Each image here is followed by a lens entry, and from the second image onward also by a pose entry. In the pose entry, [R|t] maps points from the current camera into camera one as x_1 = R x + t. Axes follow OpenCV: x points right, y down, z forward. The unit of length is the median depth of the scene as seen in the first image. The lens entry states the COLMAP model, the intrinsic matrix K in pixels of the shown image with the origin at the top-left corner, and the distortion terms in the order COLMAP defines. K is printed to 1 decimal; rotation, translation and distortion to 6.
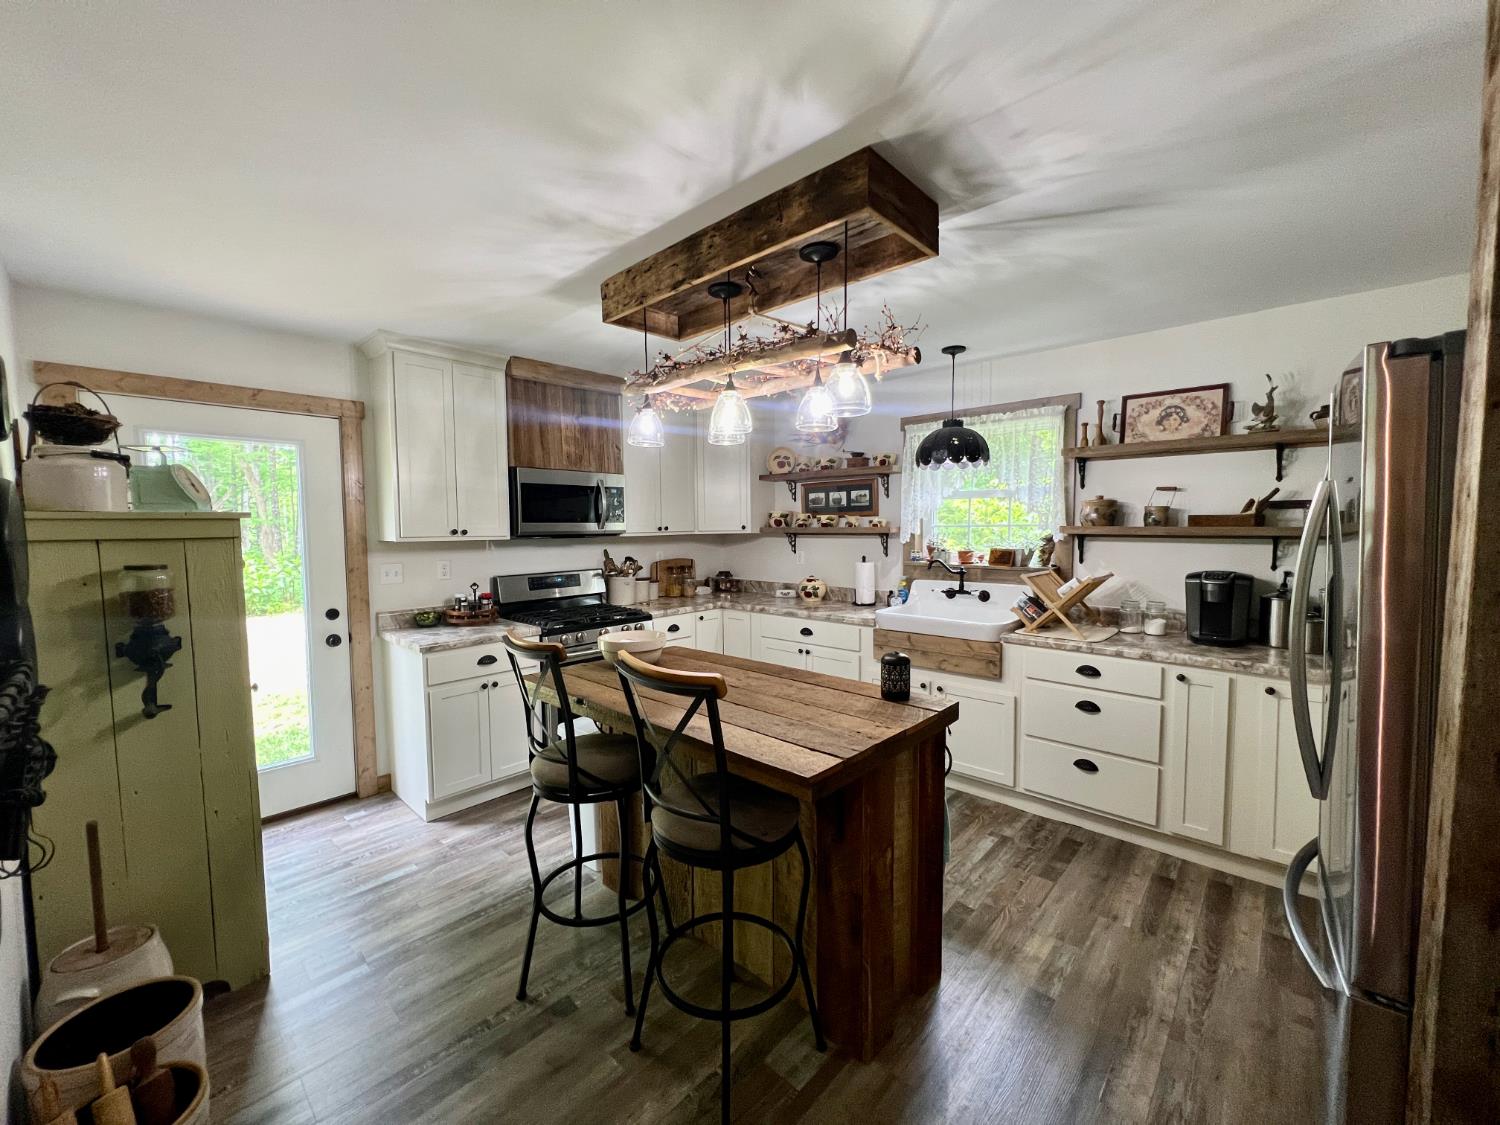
lens RADIAL K [[598.3, 0, 750.0], [0, 598.3, 562.5], [0, 0, 1]] dist [-0.003187, 0.000674]
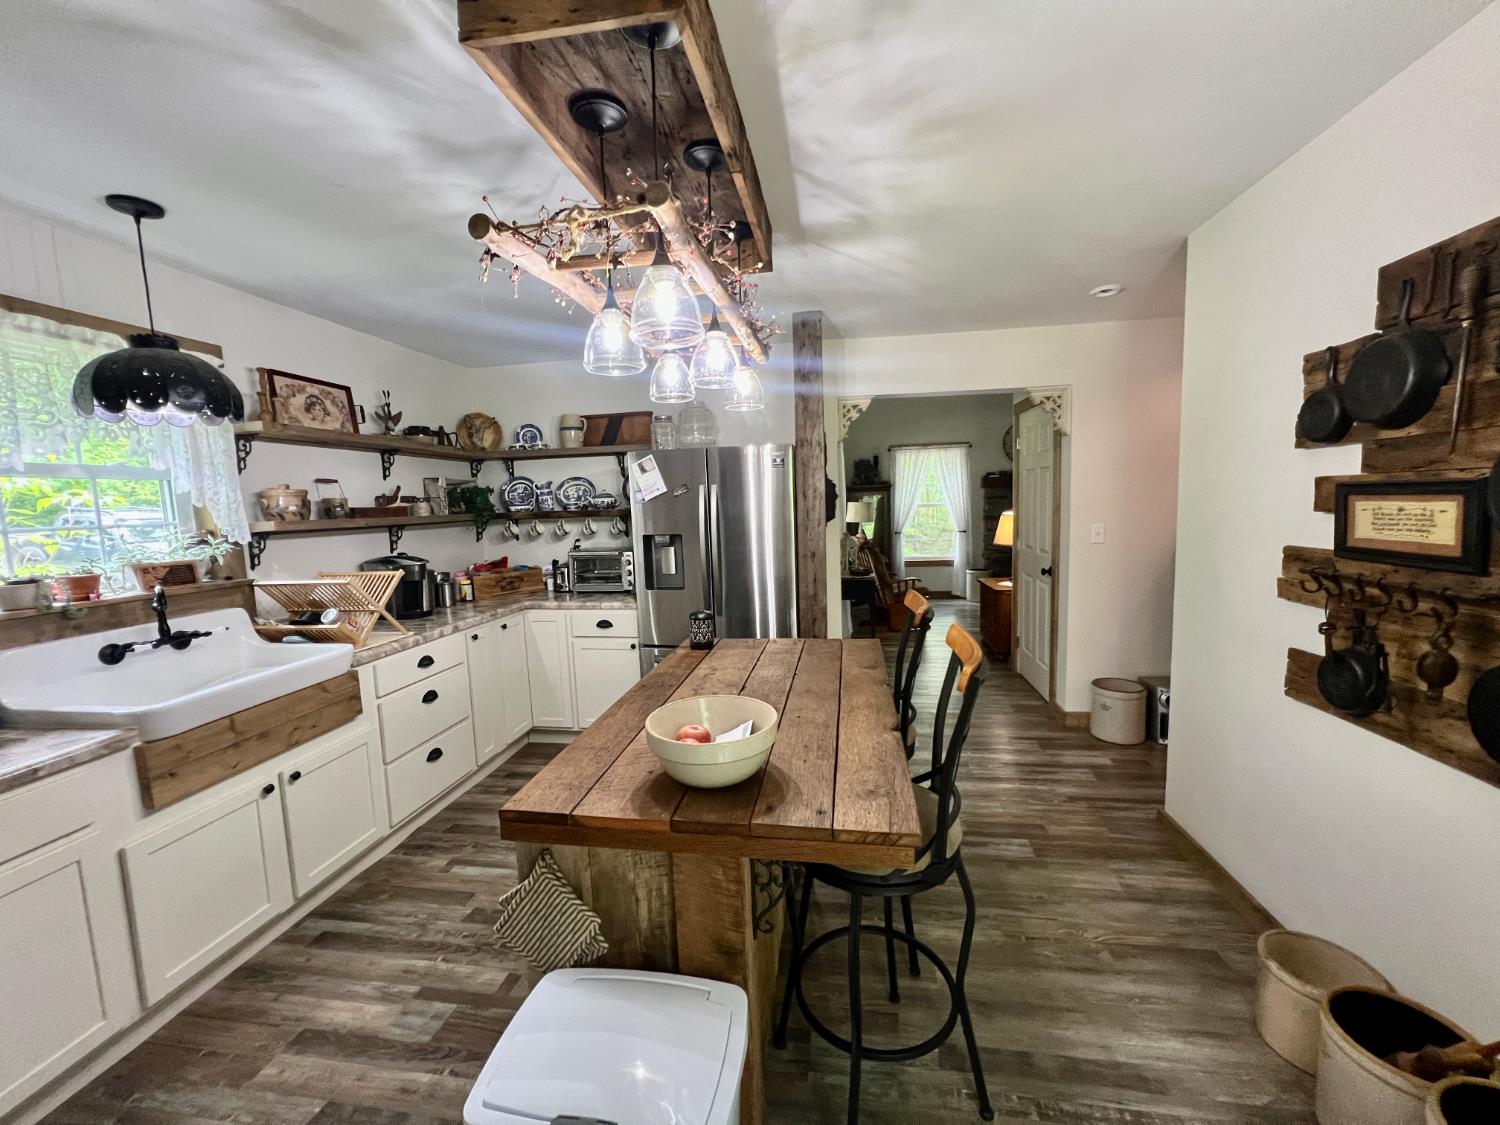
lens RADIAL K [[598.3, 0, 750.0], [0, 598.3, 562.5], [0, 0, 1]] dist [-0.003187, 0.000674]
pose [[-0.552428, -0.060740, 0.831345, -0.544044], [0.092418, 0.986730, 0.133504, -0.063197], [-0.828422, 0.150583, -0.539483, 1.055423]]
